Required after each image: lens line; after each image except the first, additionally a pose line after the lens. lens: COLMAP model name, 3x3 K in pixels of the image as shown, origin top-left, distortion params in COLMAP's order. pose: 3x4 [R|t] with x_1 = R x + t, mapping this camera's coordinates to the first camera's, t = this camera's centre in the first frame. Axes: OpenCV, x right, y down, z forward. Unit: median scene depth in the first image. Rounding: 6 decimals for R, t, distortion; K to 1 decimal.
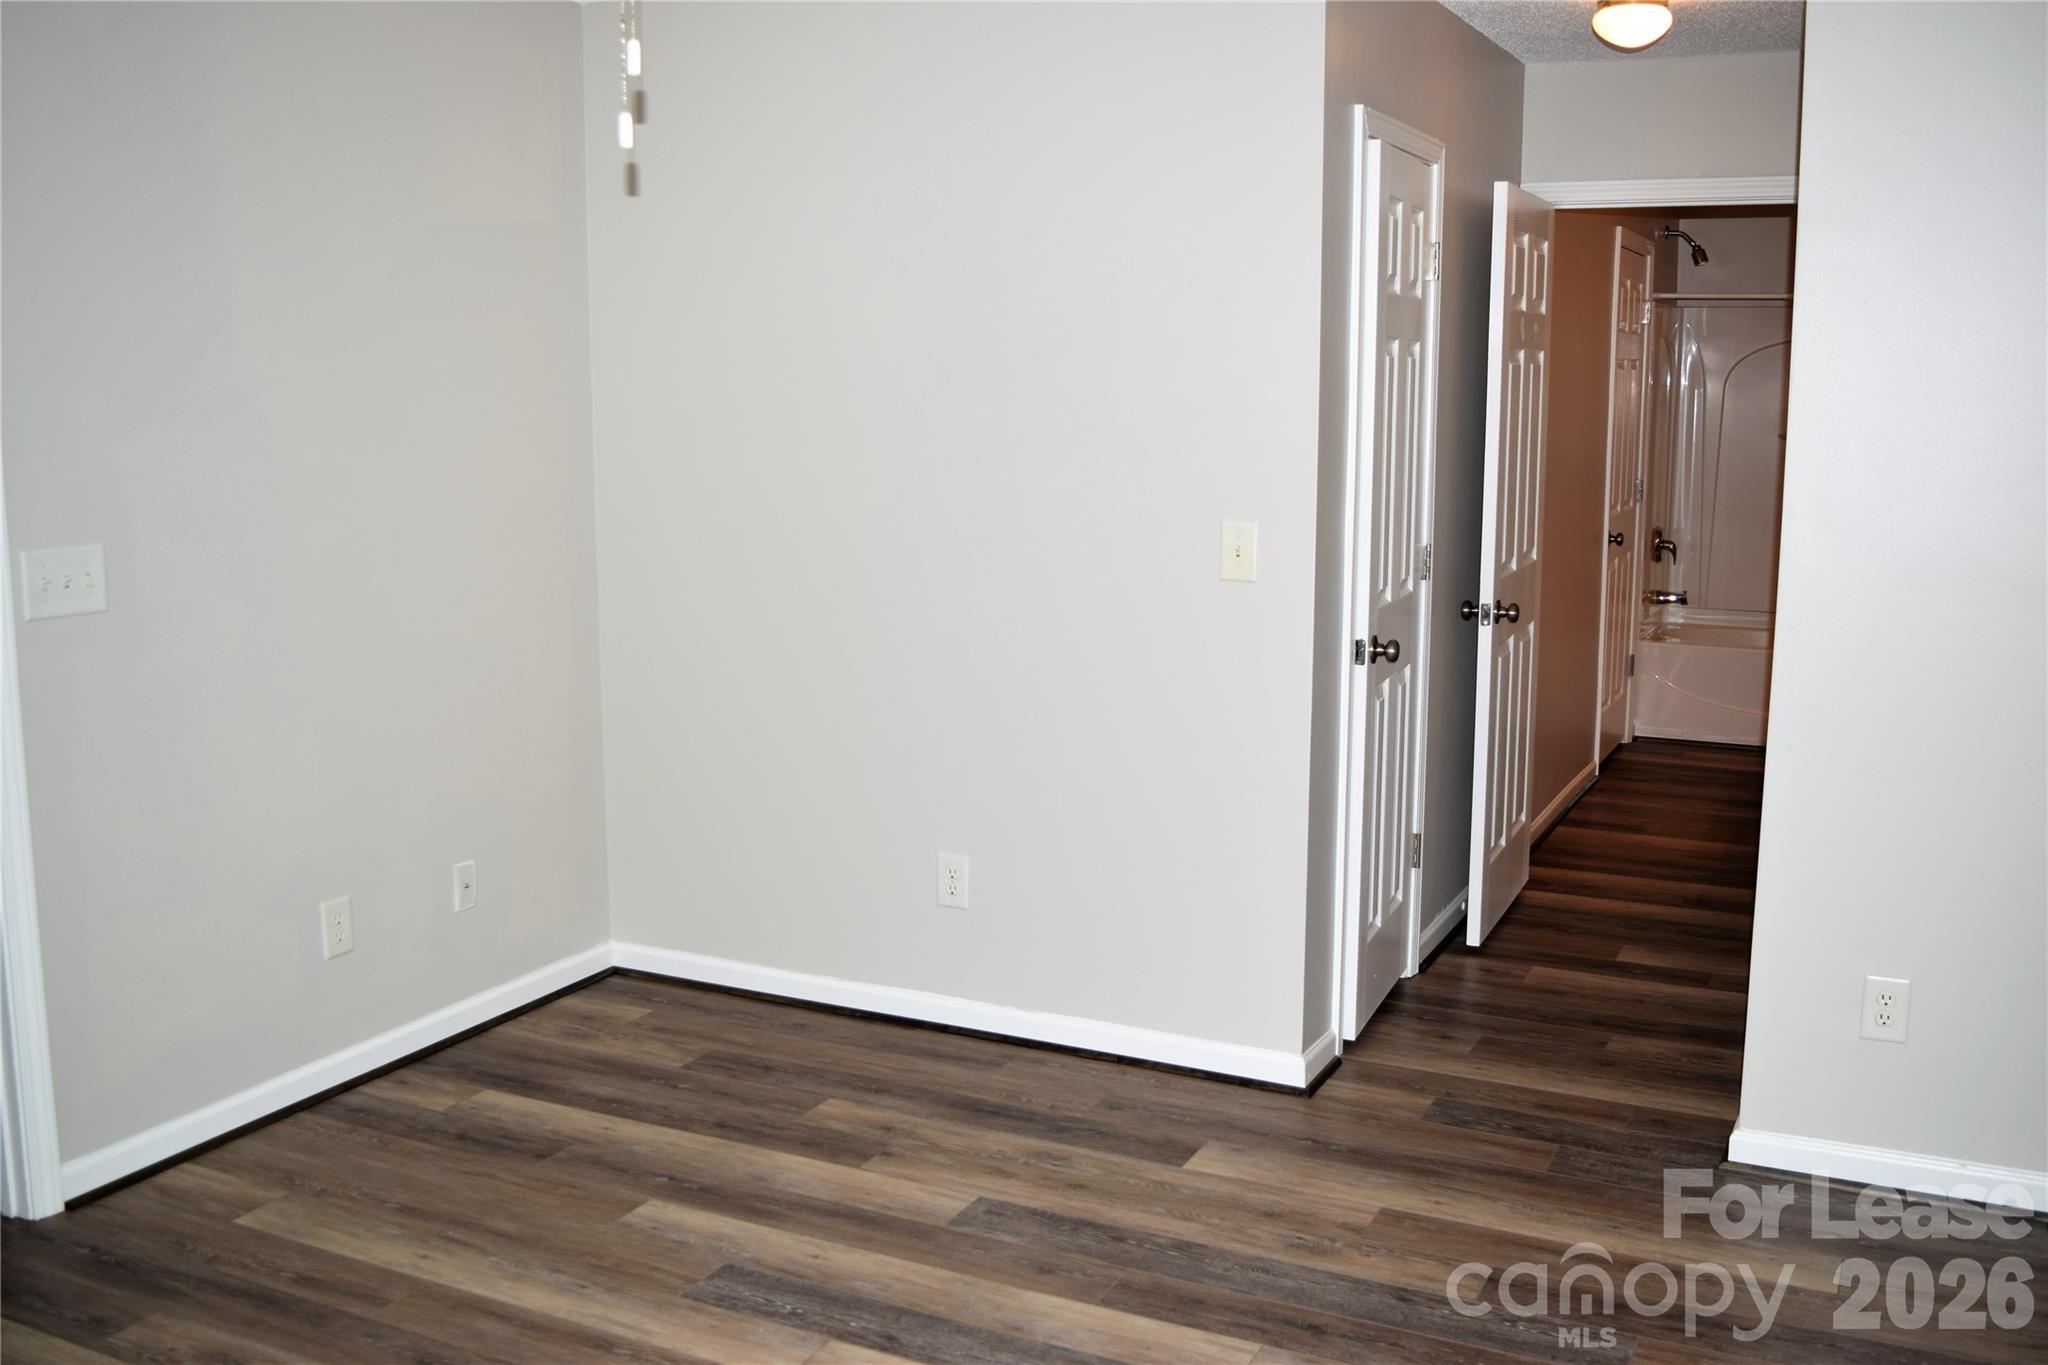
lens RADIAL K [[1924.6, 0, 1046.4], [0, 1924.6, 696.4], [0, 0, 1]] dist [-0.071234, 0.000000]
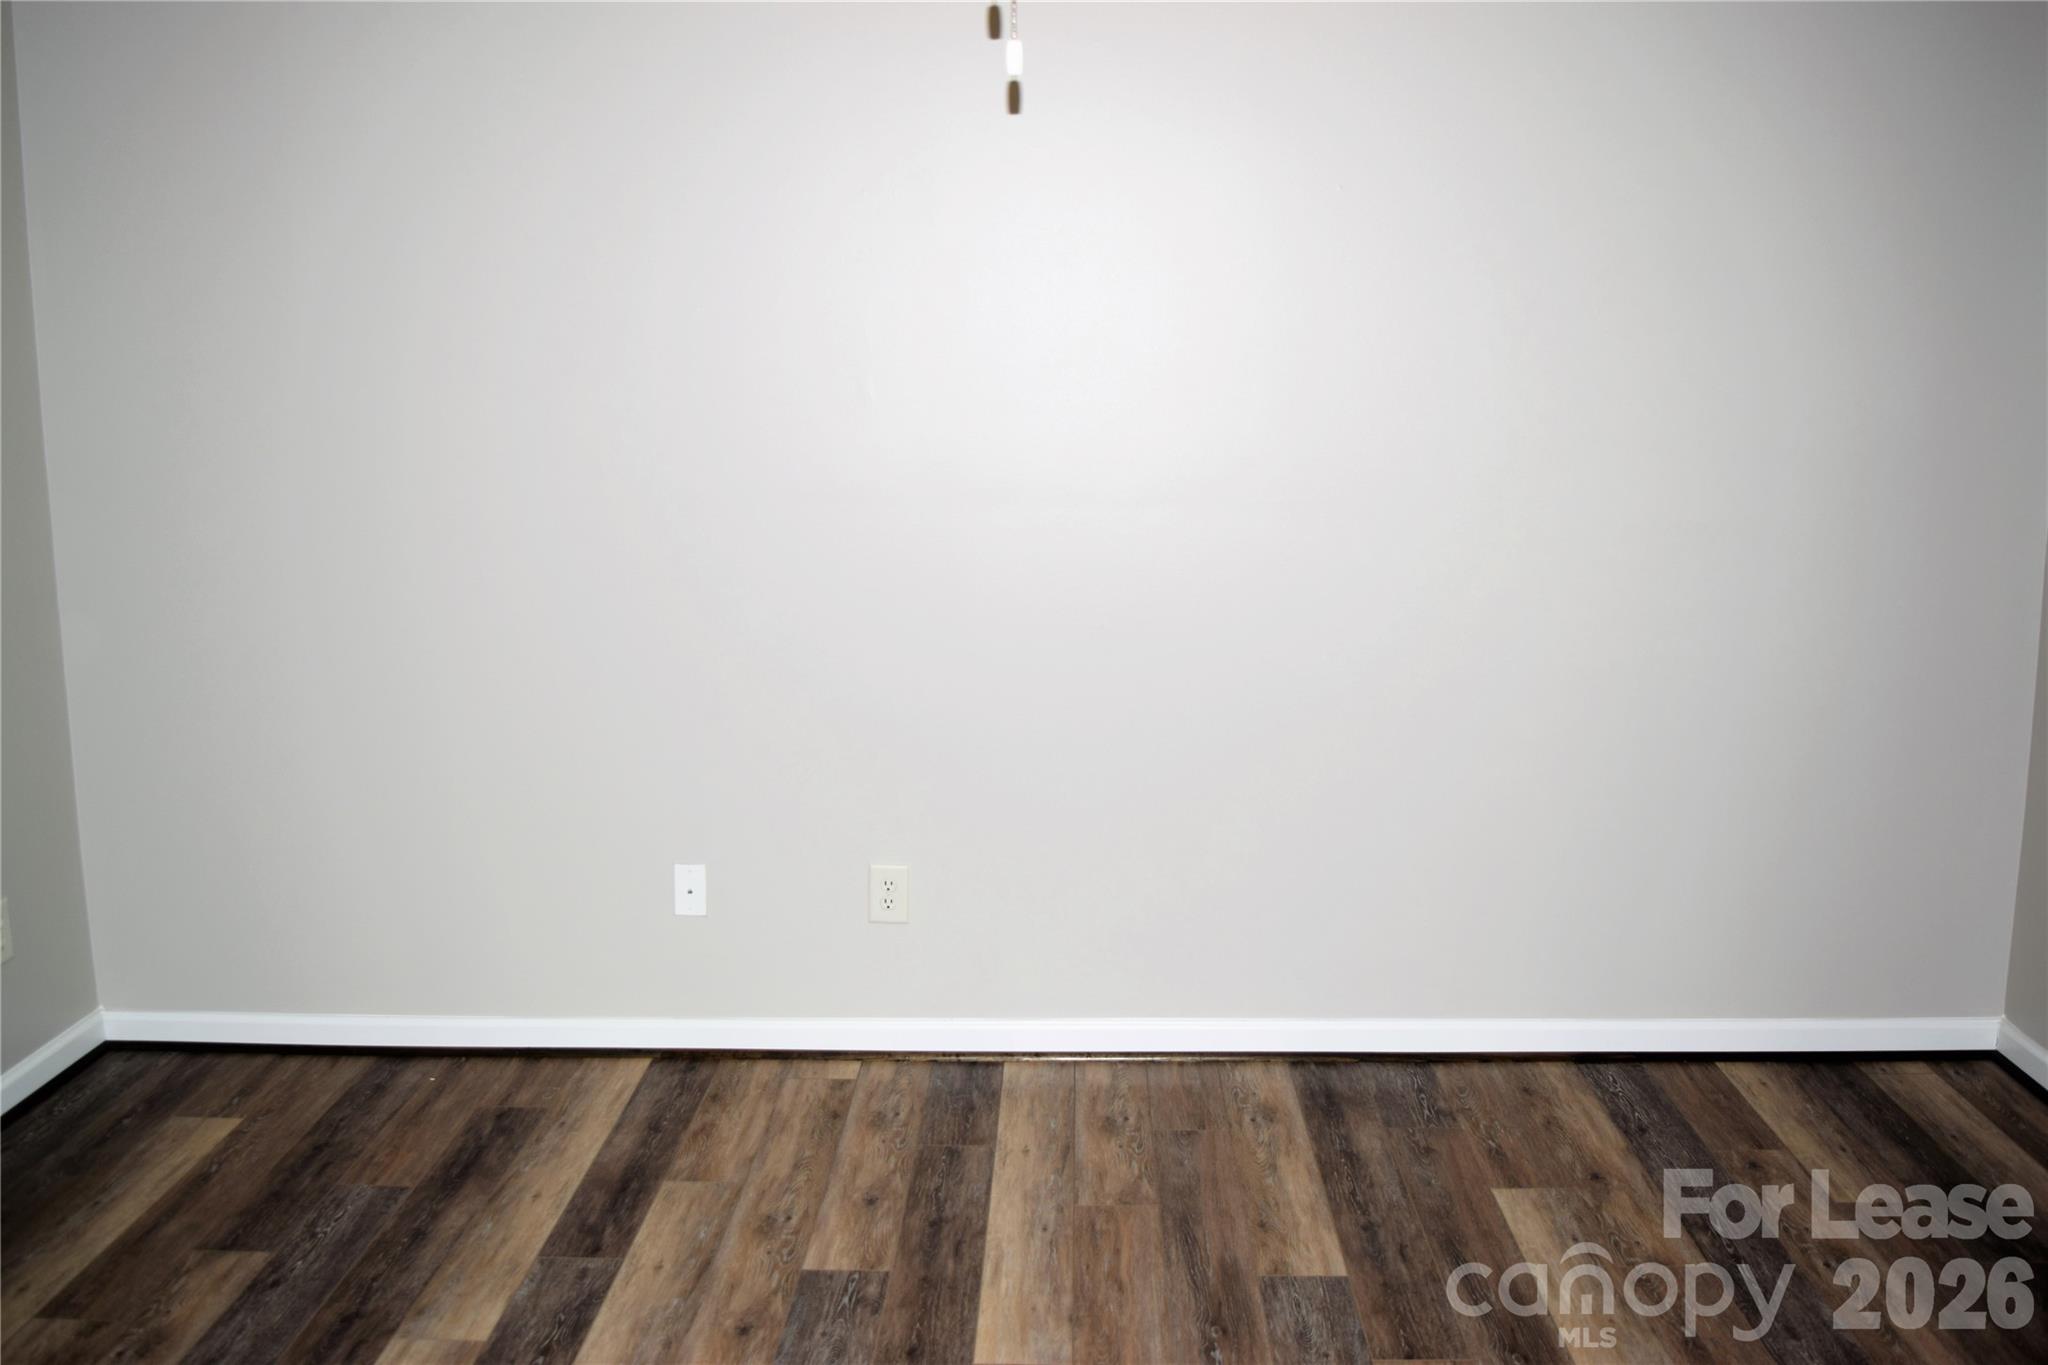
lens RADIAL K [[1924.6, 0, 1021.4], [0, 1924.6, 683.2], [0, 0, 1]] dist [-0.071234, 0.000000]
pose [[-0.404838, -0.165531, 0.899281, -0.626312], [0.159554, 0.955602, 0.247726, -0.119280], [-0.900360, 0.243773, -0.360453, 0.762830]]
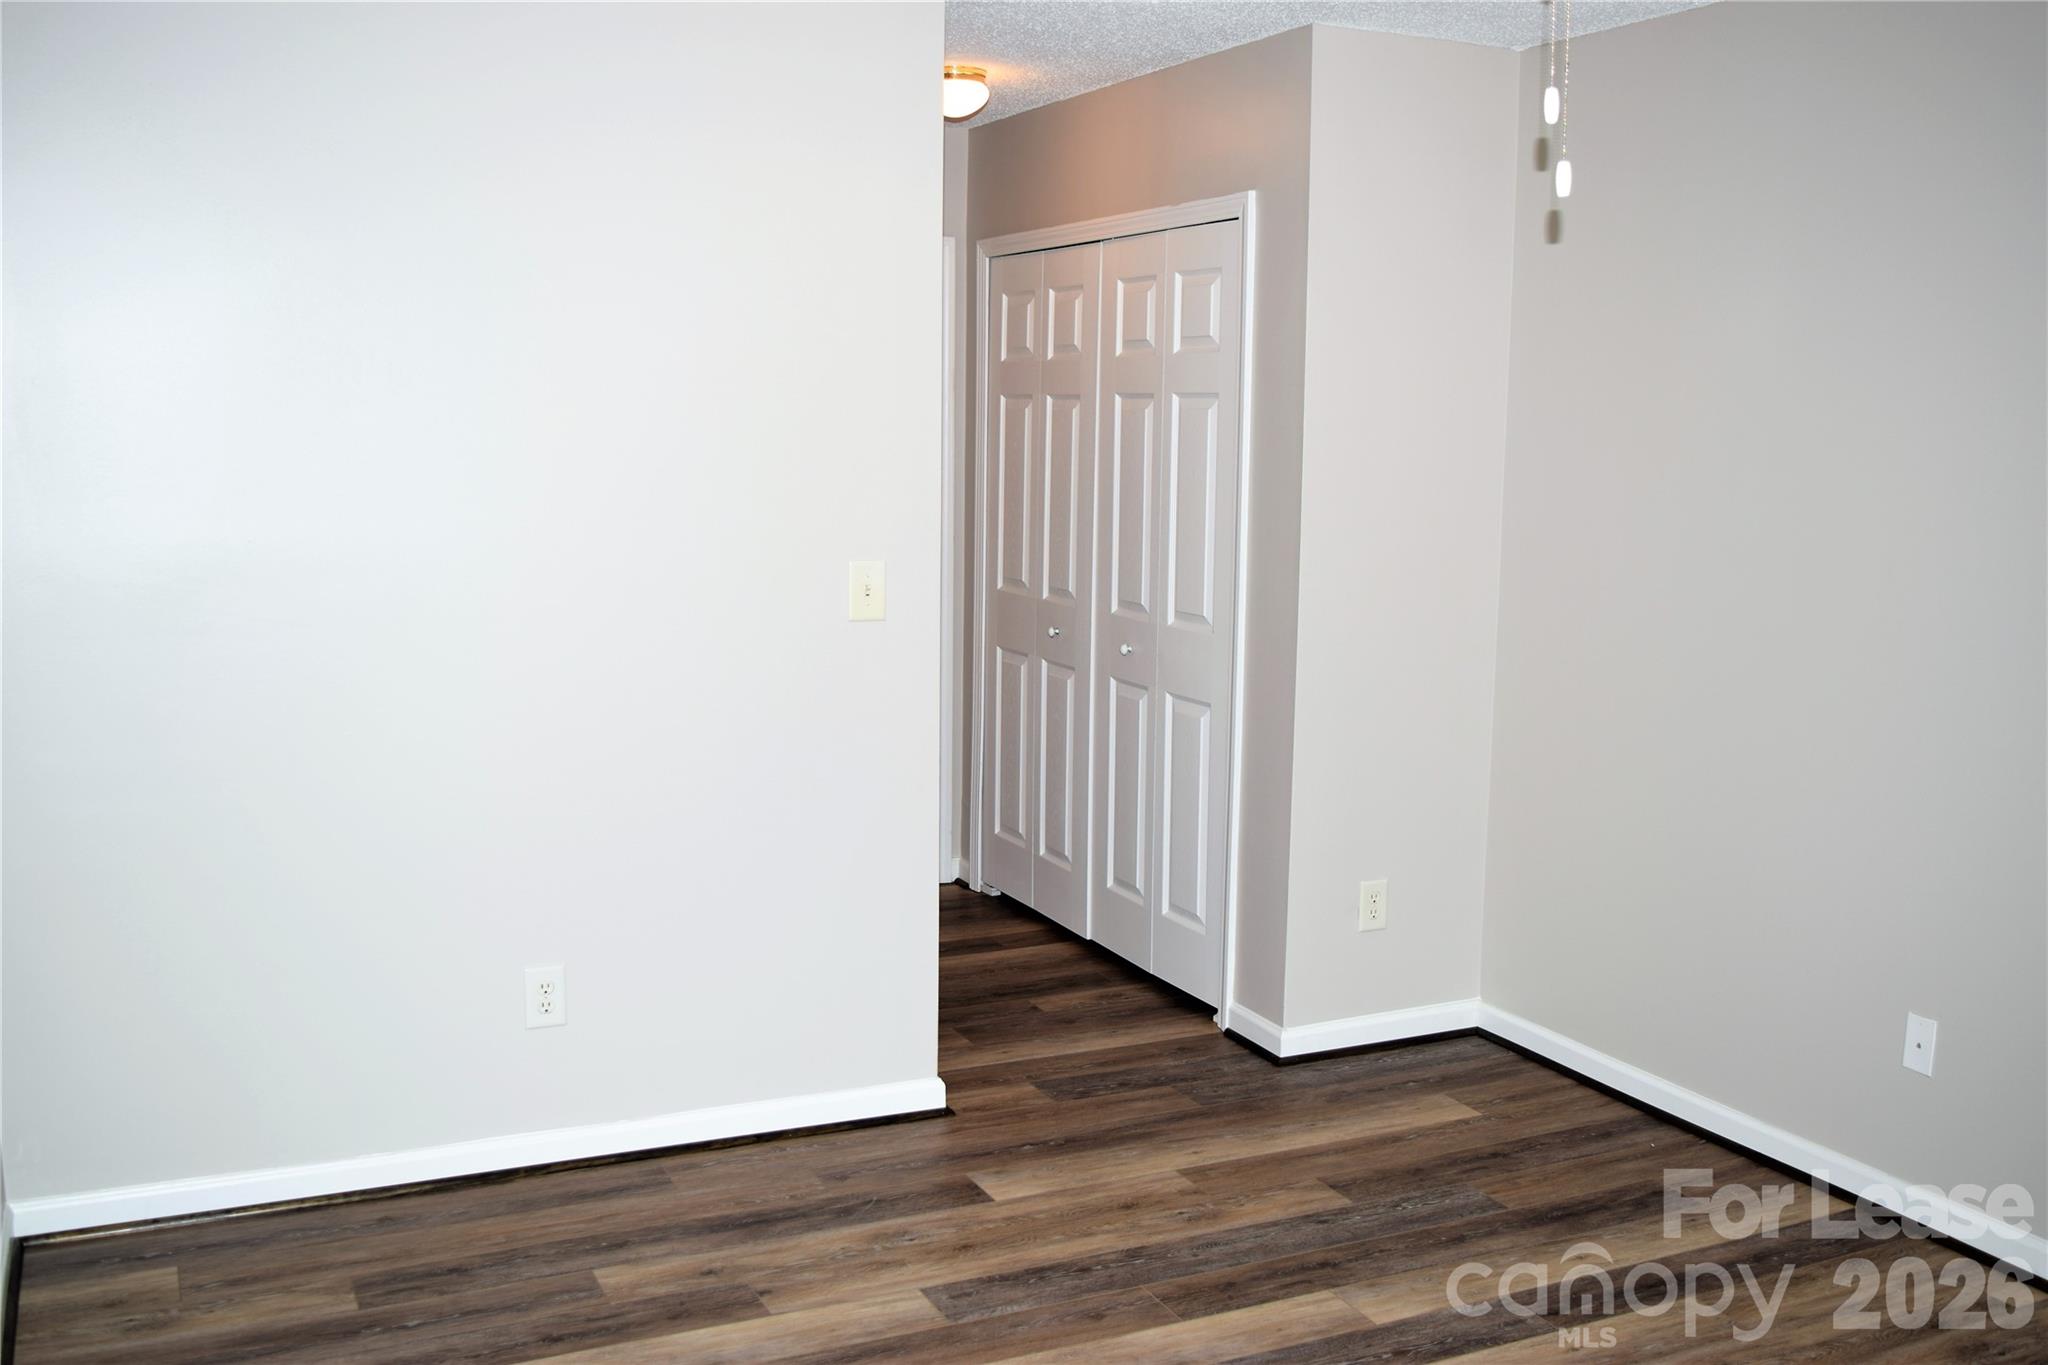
lens RADIAL K [[1924.6, 0, 1033.0], [0, 1924.6, 664.3], [0, 0, 1]] dist [-0.071234, 0.000000]
pose [[0.618772, -0.095905, 0.779695, -0.638229], [0.118399, 0.992568, 0.028127, -0.055198], [-0.776597, 0.074911, 0.625528, 0.323557]]
